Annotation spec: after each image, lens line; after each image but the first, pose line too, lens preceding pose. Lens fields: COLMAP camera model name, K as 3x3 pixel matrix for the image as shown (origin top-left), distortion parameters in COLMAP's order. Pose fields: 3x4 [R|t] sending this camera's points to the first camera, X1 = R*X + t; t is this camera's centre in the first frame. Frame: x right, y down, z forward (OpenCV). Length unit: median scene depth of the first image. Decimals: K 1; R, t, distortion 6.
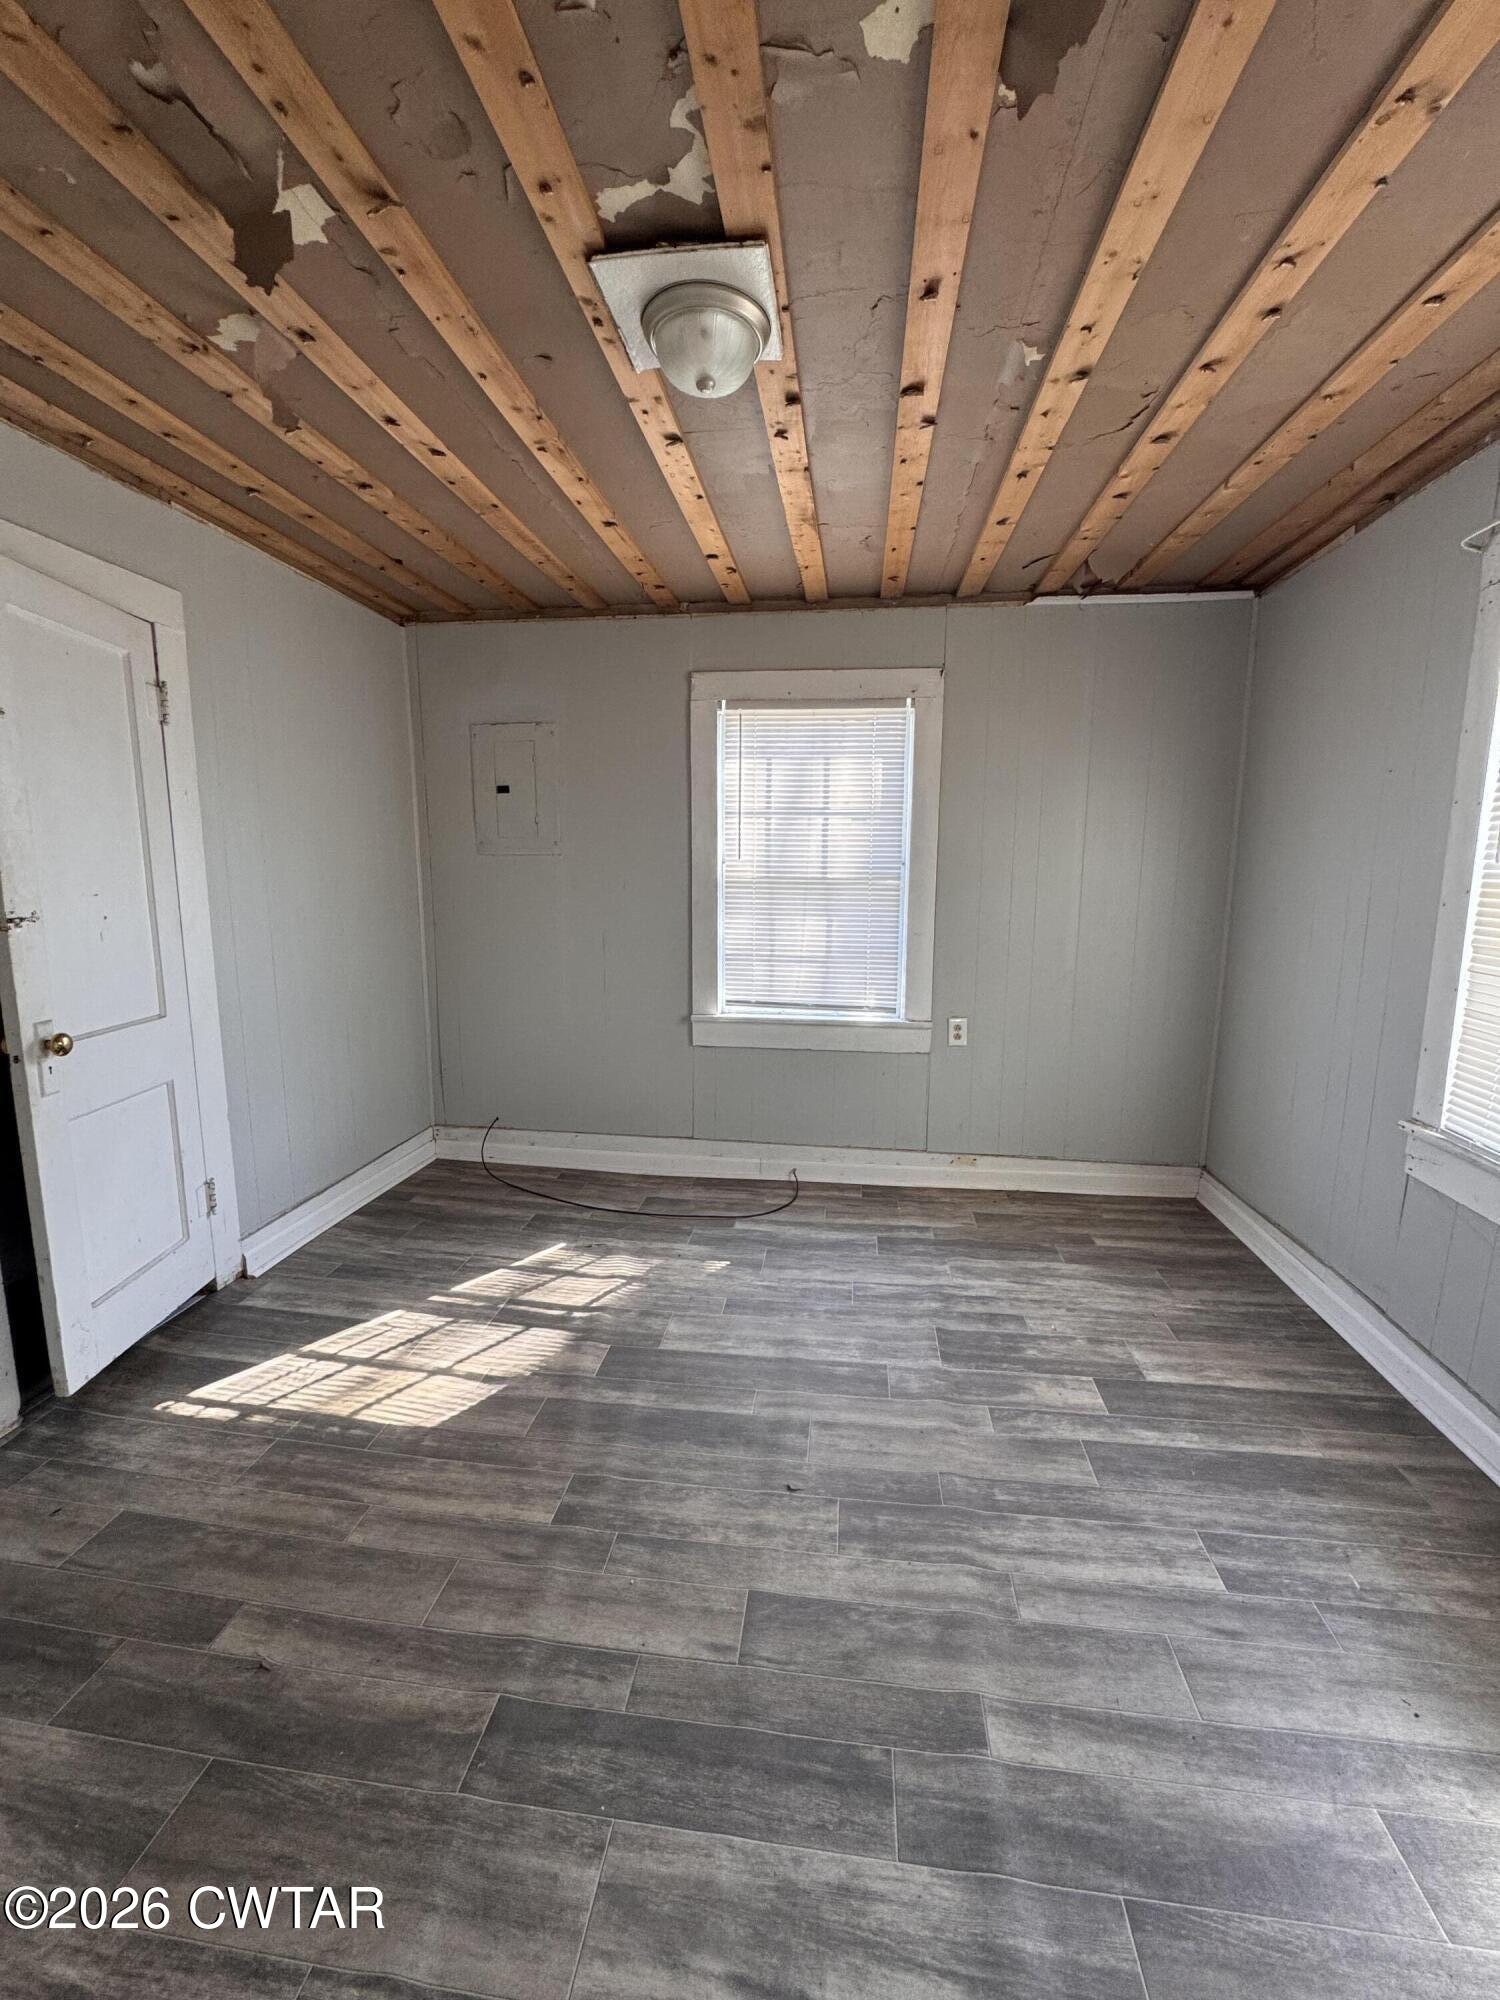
lens RADIAL K [[793.9, 0, 749.6], [0, 793.9, 994.6], [0, 0, 1]] dist [-0.002058, -0.000841]
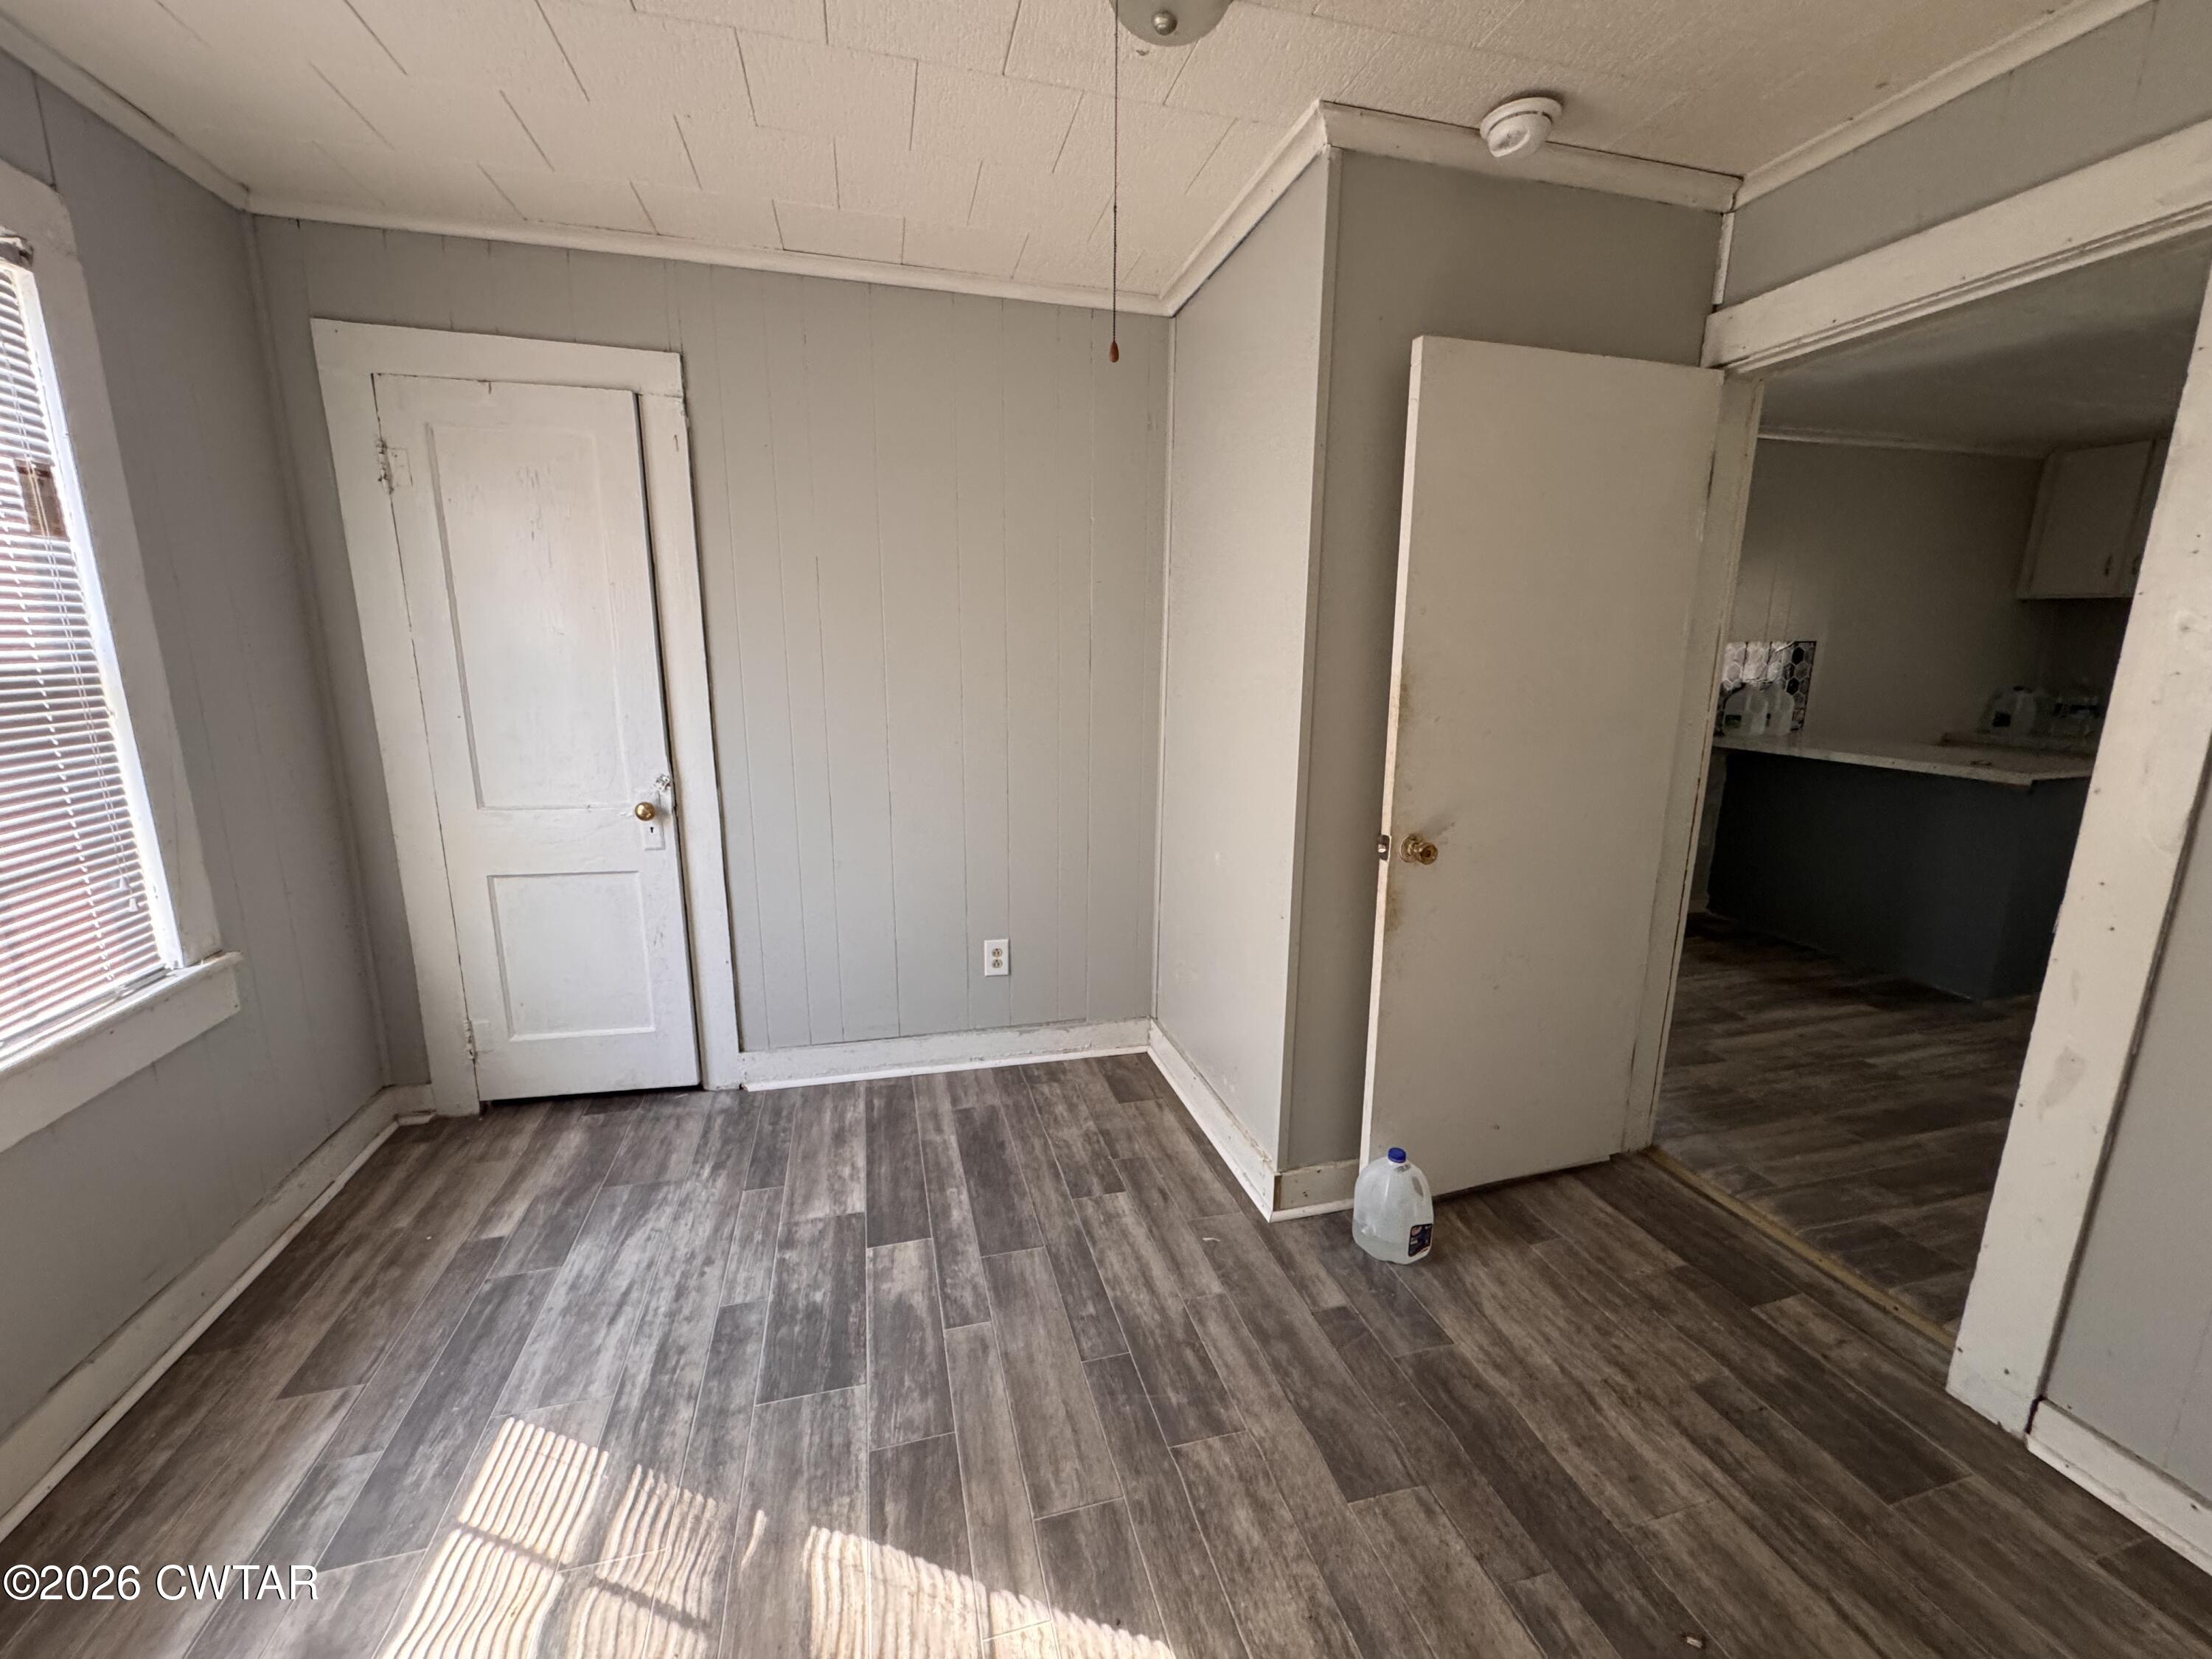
lens RADIAL K [[878.1, 0, 1103.7], [0, 878.1, 831.6], [0, 0, 1]] dist [-0.002058, -0.000841]
pose [[-0.380916, -0.175344, 0.907831, -0.505277], [0.131381, 0.961626, 0.240860, -0.160115], [-0.915228, 0.211020, -0.343262, 1.137125]]
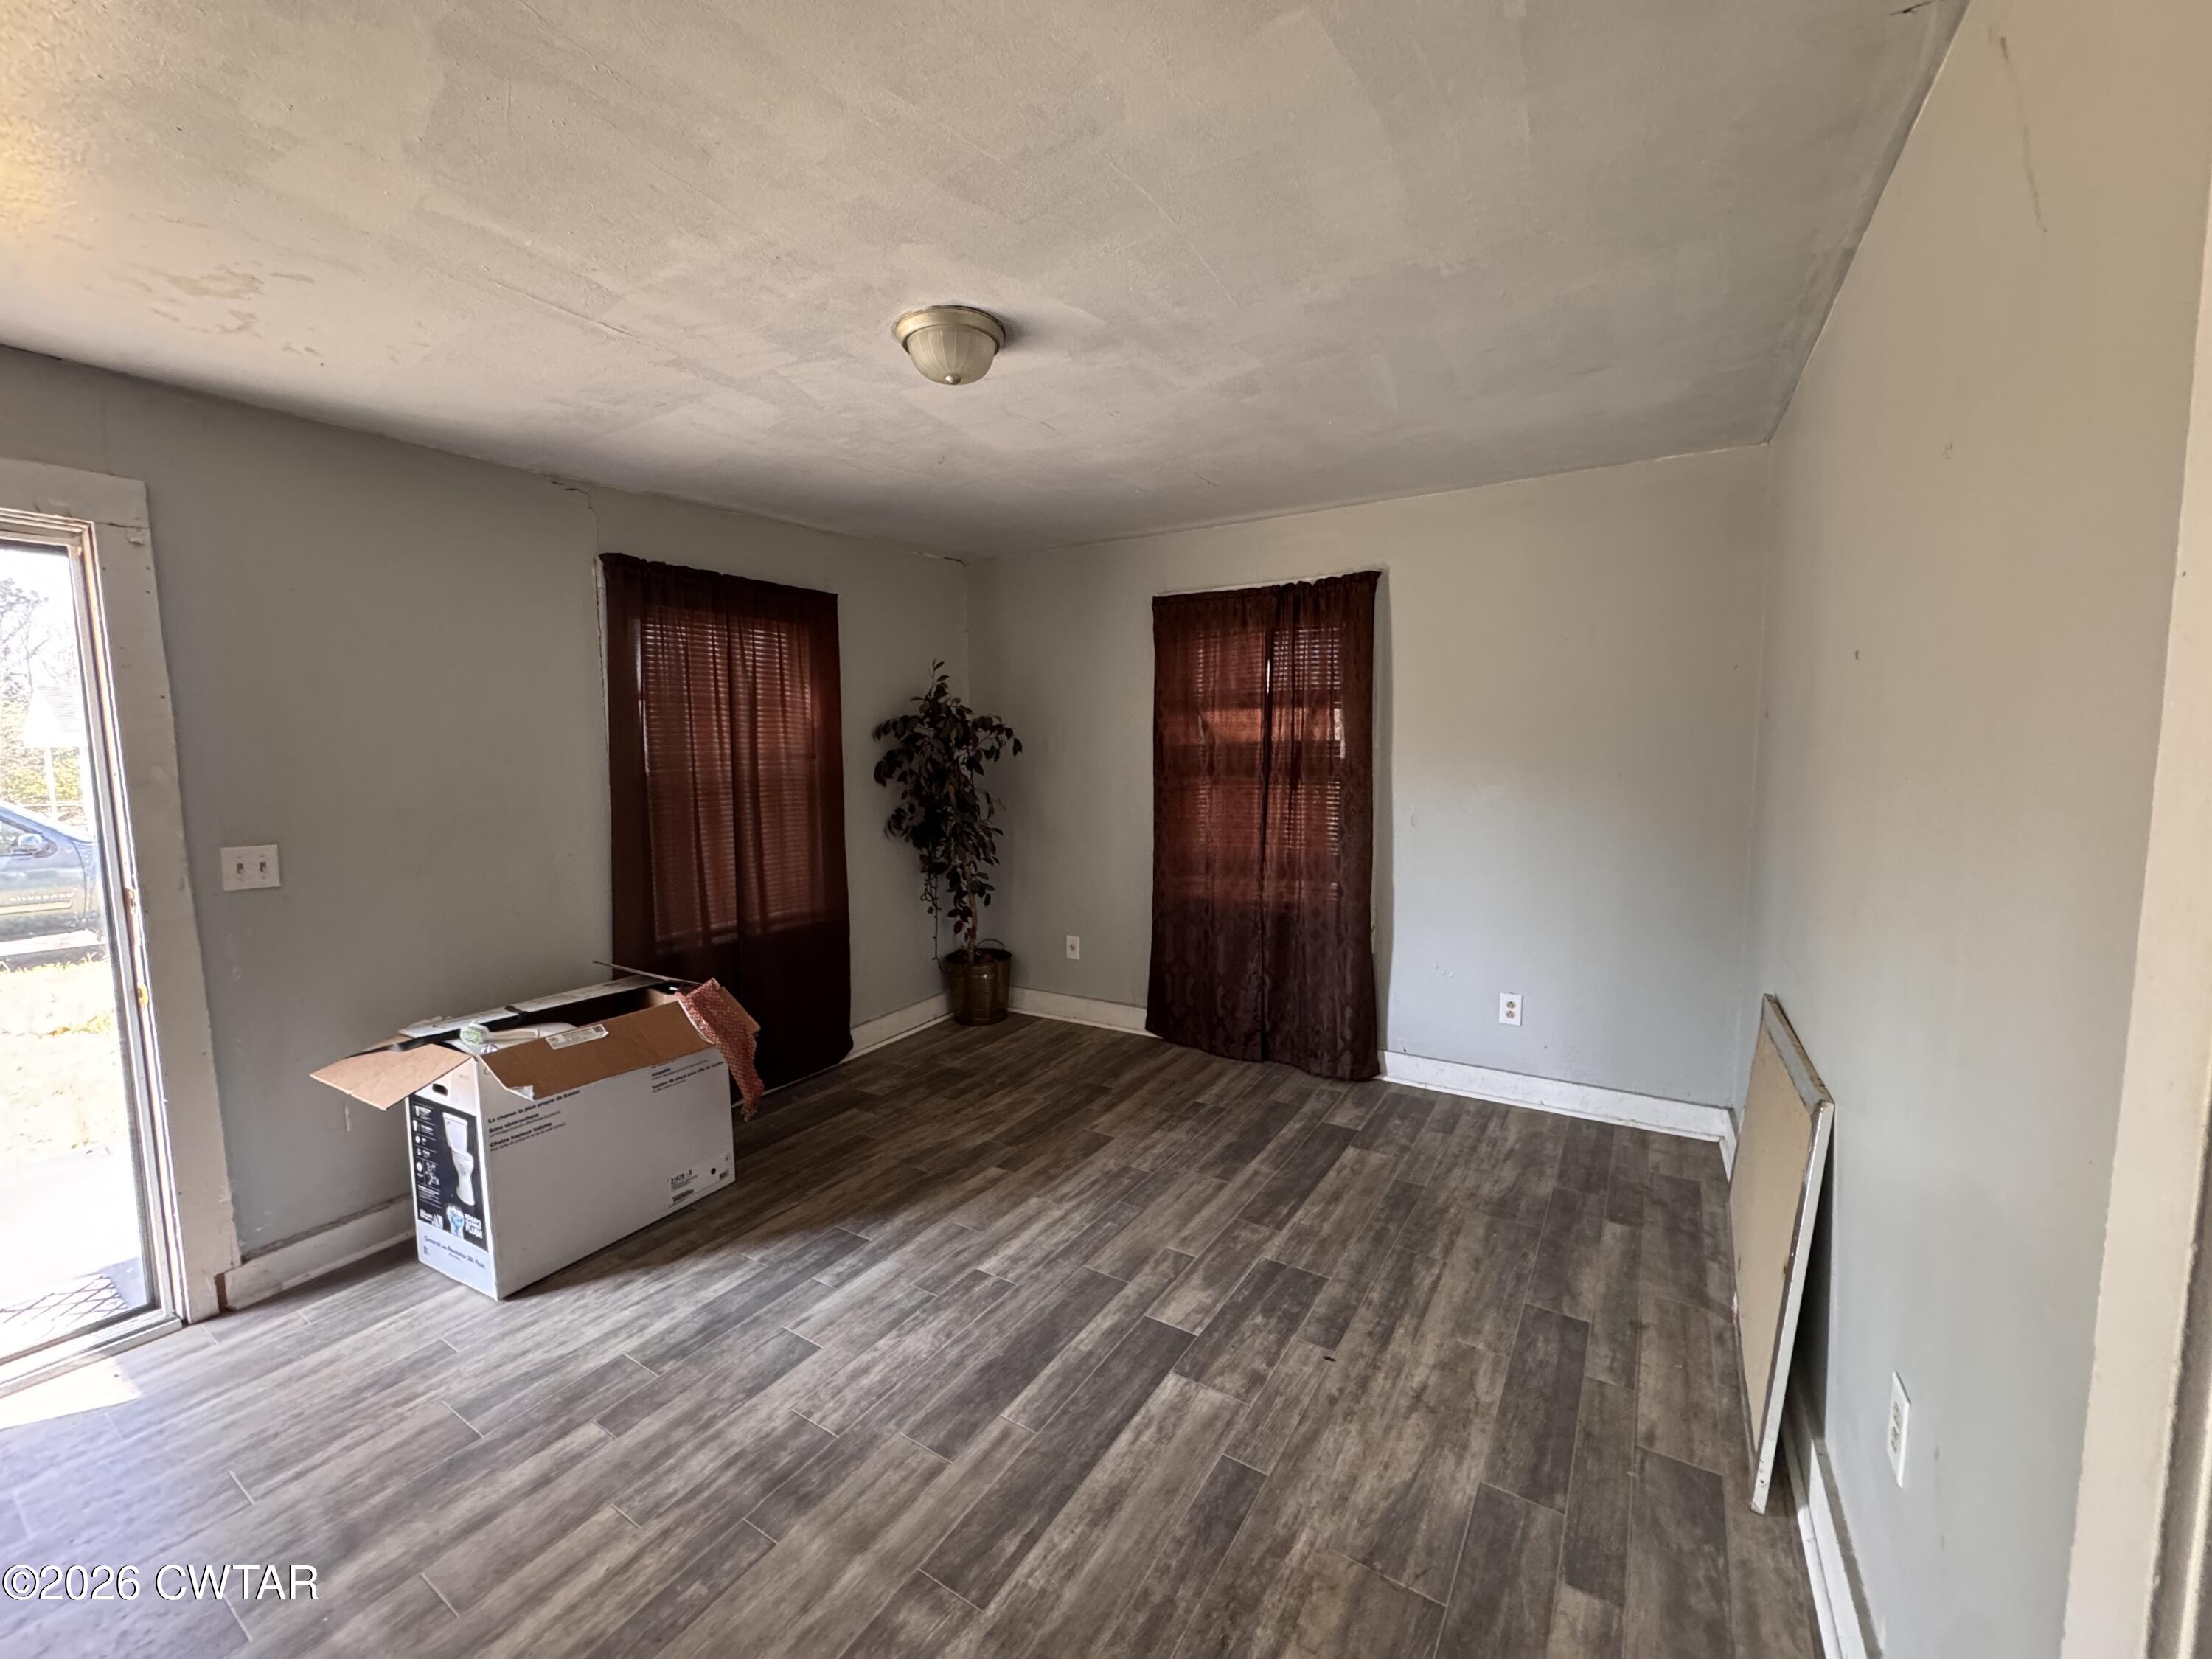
lens RADIAL K [[878.1, 0, 1100.3], [0, 878.1, 837.1], [0, 0, 1]] dist [-0.002058, -0.000841]
pose [[-0.428364, 0.100631, -0.897985, 1.494454], [-0.120648, 0.978512, 0.167208, -0.249823], [0.895516, 0.179966, -0.407019, 1.372936]]
